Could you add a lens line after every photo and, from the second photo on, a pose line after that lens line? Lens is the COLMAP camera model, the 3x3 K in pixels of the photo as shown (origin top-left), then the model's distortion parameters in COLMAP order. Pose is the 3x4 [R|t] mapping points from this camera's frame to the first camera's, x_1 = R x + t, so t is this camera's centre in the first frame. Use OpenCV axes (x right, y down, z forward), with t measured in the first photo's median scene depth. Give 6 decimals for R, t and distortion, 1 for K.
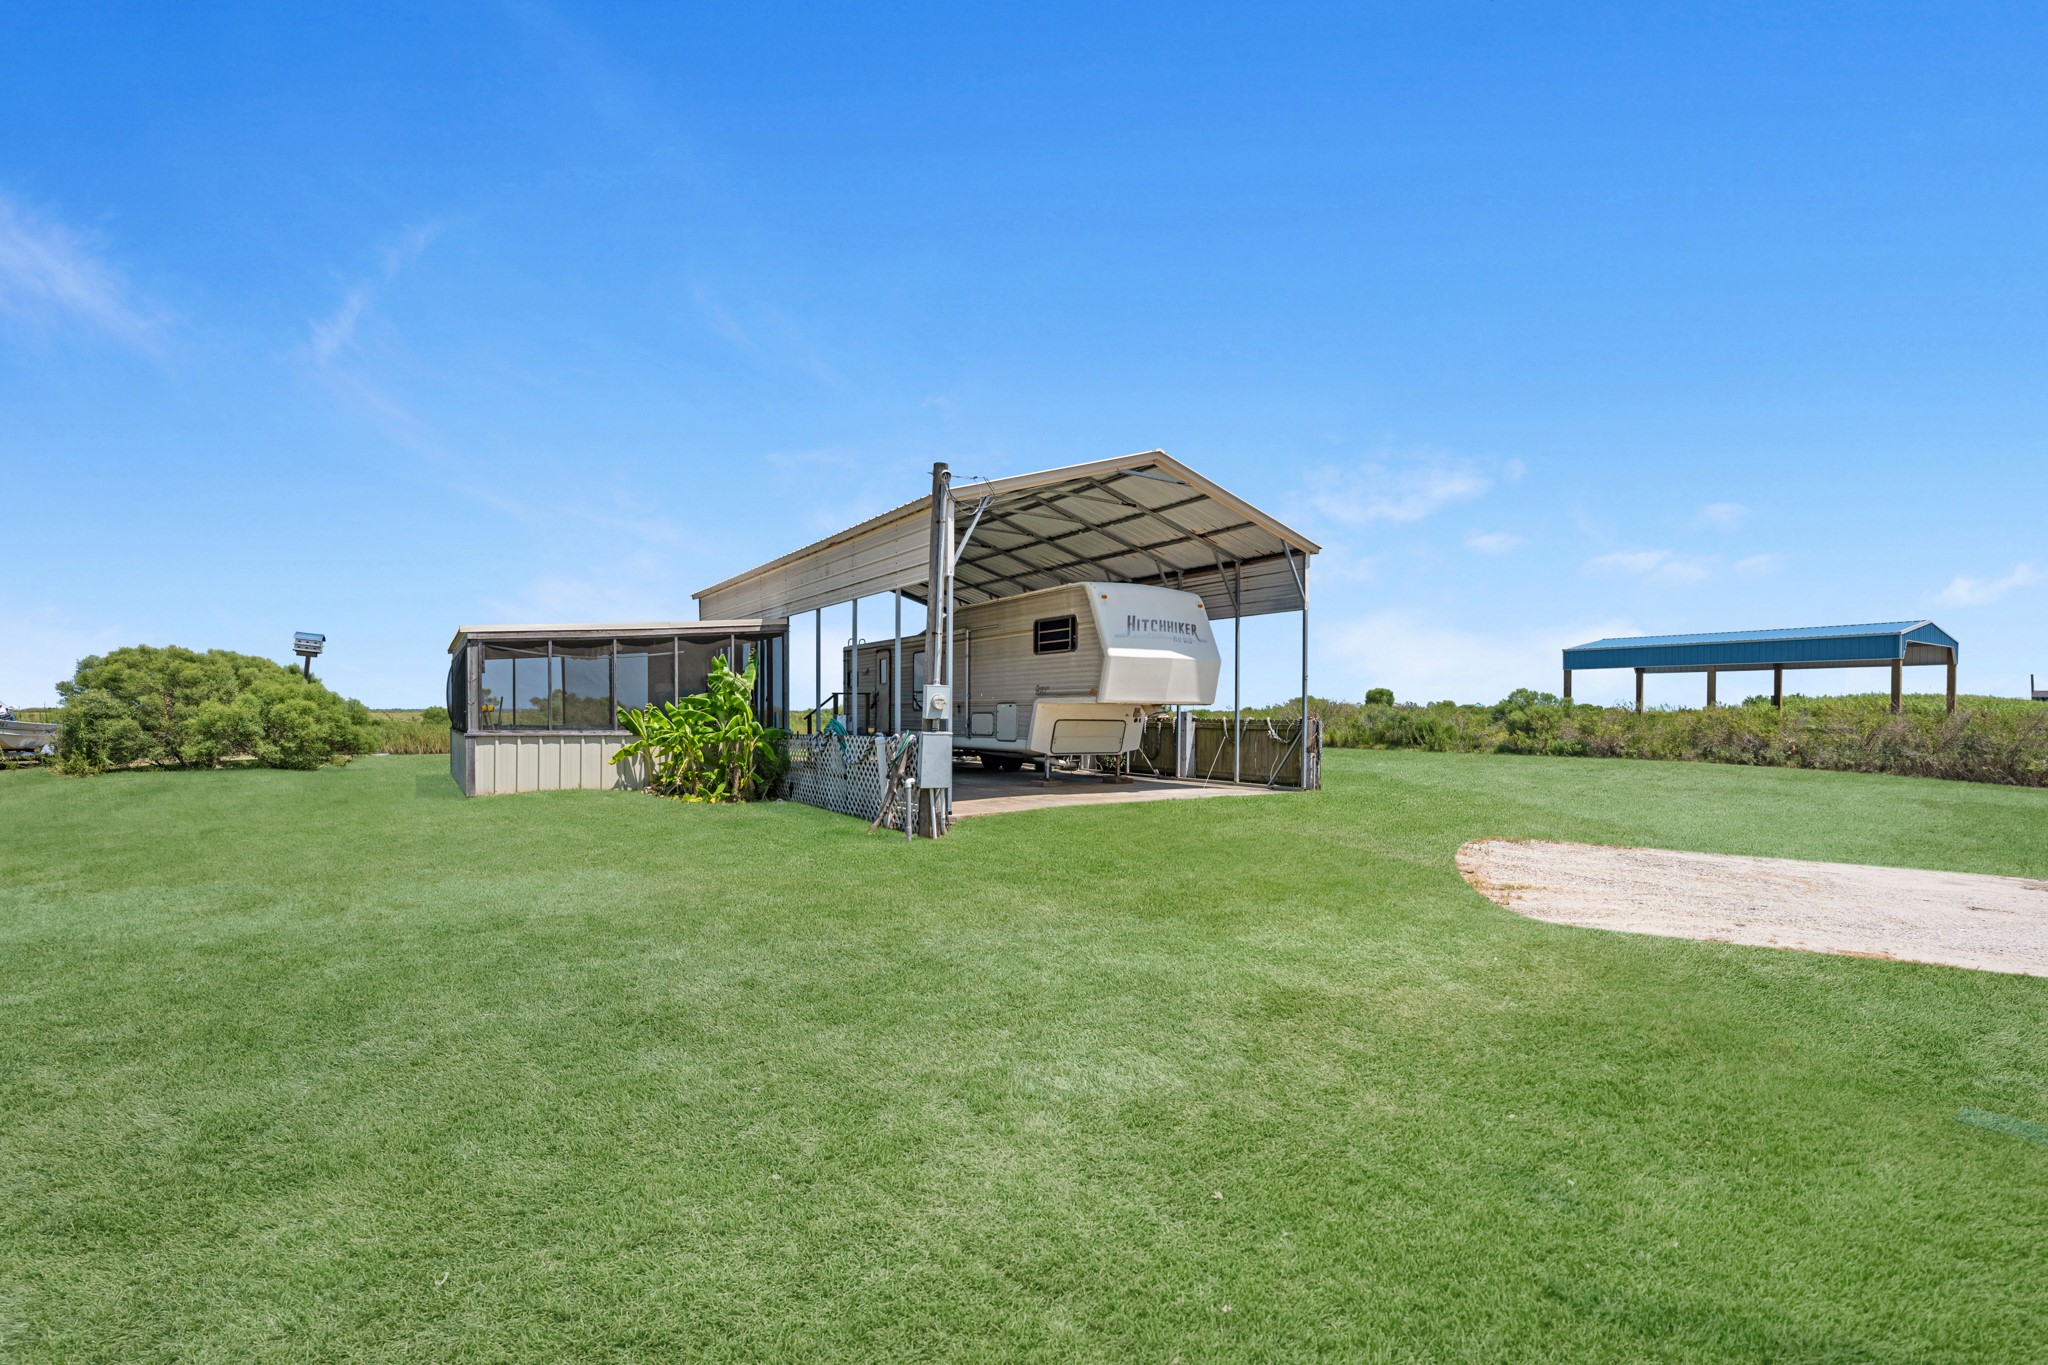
lens RADIAL K [[842.7, 0, 1018.1], [0, 842.7, 690.6], [0, 0, 1]] dist [-0.001777, 0.000232]
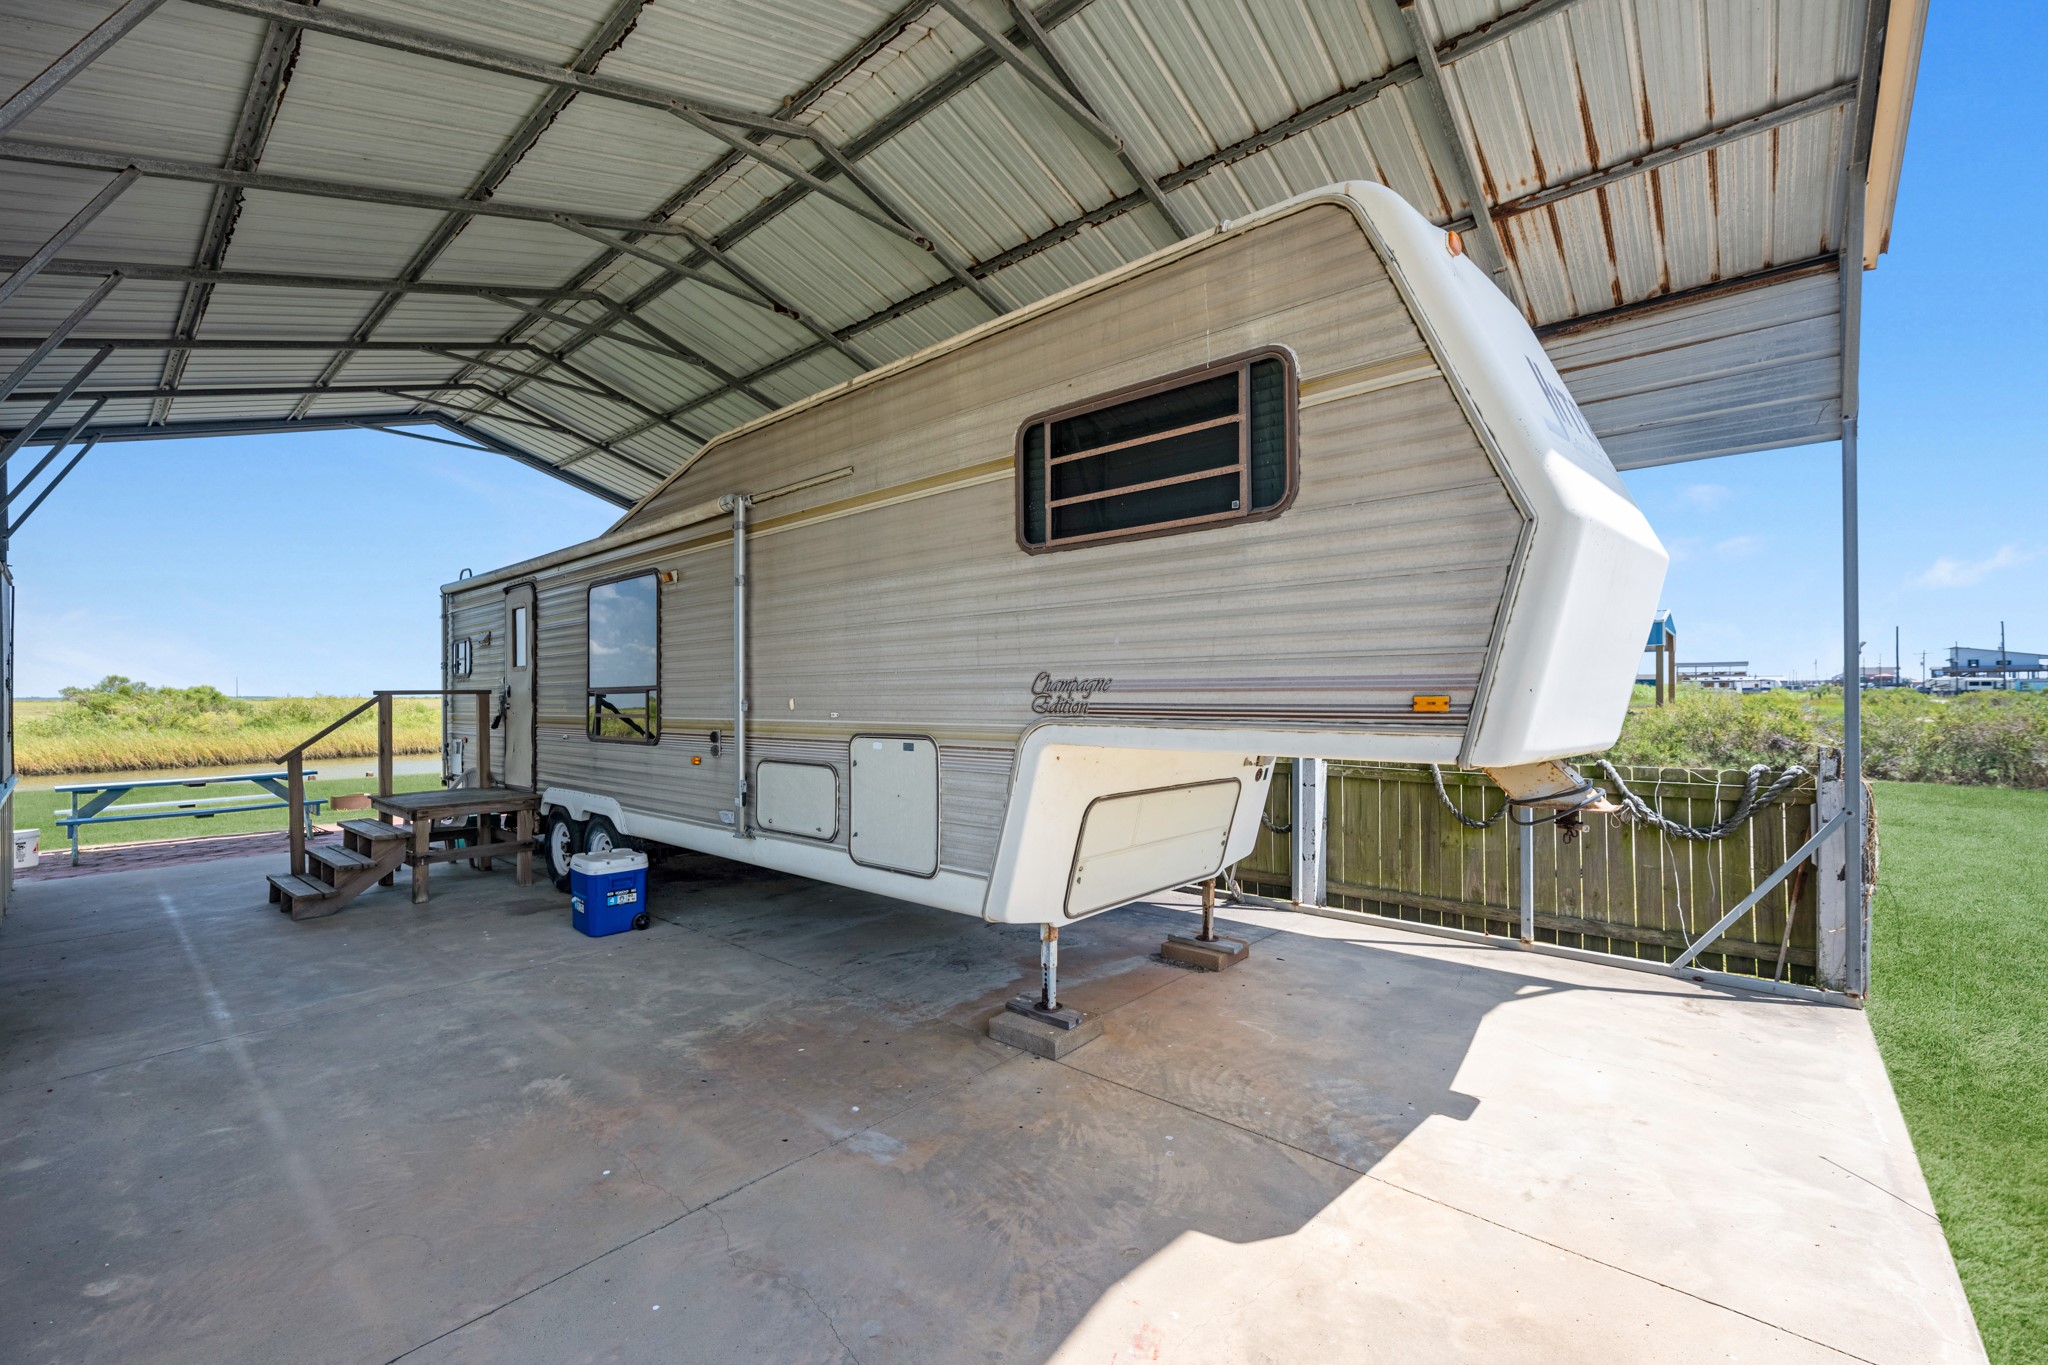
lens RADIAL K [[826.4, 0, 1077.4], [0, 826.4, 687.5], [0, 0, 1]] dist [-0.001785, 0.000157]
pose [[0.945458, -0.000323, 0.325743, -0.046443], [-0.002519, 0.999962, 0.008301, -0.003747], [-0.325734, -0.008669, 0.945422, 0.749918]]
